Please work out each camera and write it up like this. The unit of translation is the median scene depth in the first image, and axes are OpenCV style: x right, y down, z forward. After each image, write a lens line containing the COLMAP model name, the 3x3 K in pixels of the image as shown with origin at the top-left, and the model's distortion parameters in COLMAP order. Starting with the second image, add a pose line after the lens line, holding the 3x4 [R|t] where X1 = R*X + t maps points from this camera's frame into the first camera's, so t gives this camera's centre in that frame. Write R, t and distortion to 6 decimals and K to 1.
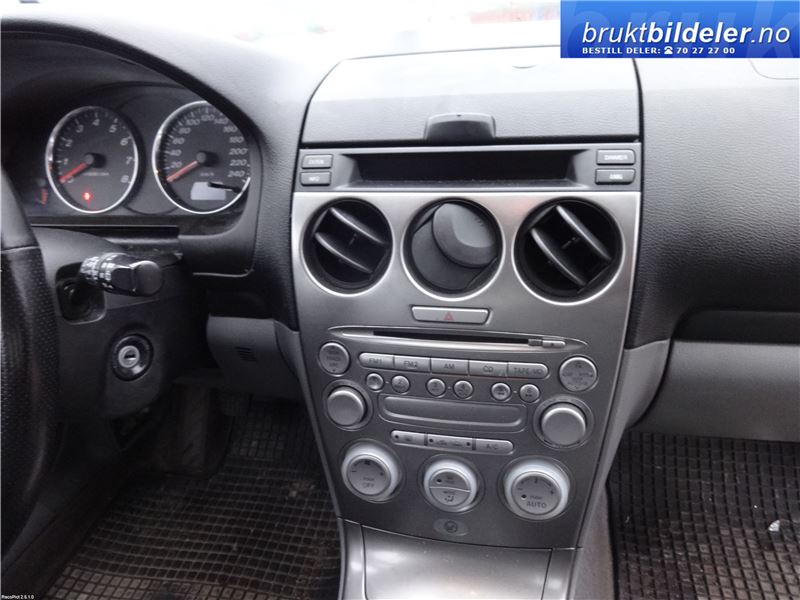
lens RADIAL K [[591.7, 0, 402.0], [0, 591.7, 300.4], [0, 0, 1]] dist [-0.001437, -0.006137]
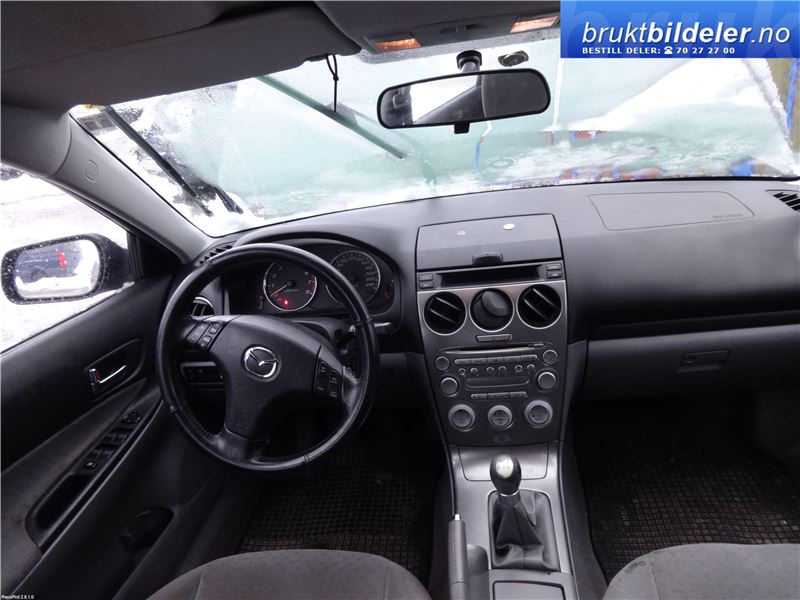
lens RADIAL K [[591.7, 0, 398.3], [0, 591.7, 300.4], [0, 0, 1]] dist [-0.001437, -0.006137]
pose [[0.993271, -0.086864, 0.076598, -0.445473], [0.096577, 0.986281, -0.133877, 0.150241], [-0.063918, 0.140373, 0.988033, -1.267713]]
